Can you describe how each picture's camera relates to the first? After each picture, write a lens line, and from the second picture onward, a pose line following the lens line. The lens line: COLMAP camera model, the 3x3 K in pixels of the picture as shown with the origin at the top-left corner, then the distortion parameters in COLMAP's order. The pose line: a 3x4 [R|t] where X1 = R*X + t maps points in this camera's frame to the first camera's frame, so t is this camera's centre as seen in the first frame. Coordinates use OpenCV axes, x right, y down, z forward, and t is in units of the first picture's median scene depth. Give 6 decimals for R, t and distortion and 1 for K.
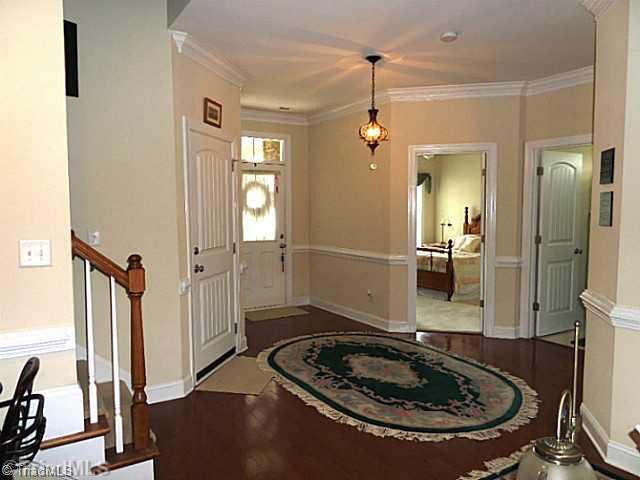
lens RADIAL K [[480.4, 0, 319.6], [0, 480.4, 240.8], [0, 0, 1]] dist [0.004083, 0.000398]
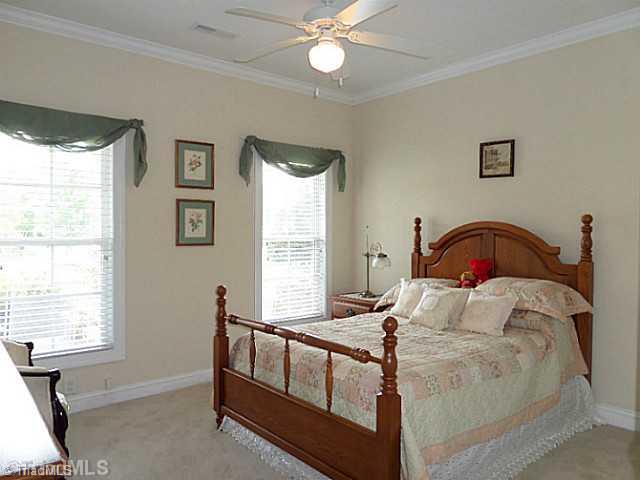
lens RADIAL K [[480.4, 0, 320.0], [0, 480.4, 239.3], [0, 0, 1]] dist [0.004083, 0.000398]
pose [[0.989362, 0.016061, 0.144587, 0.145517], [-0.007318, 0.998124, -0.060793, -0.021210], [-0.145292, 0.059089, 0.987623, 0.556826]]
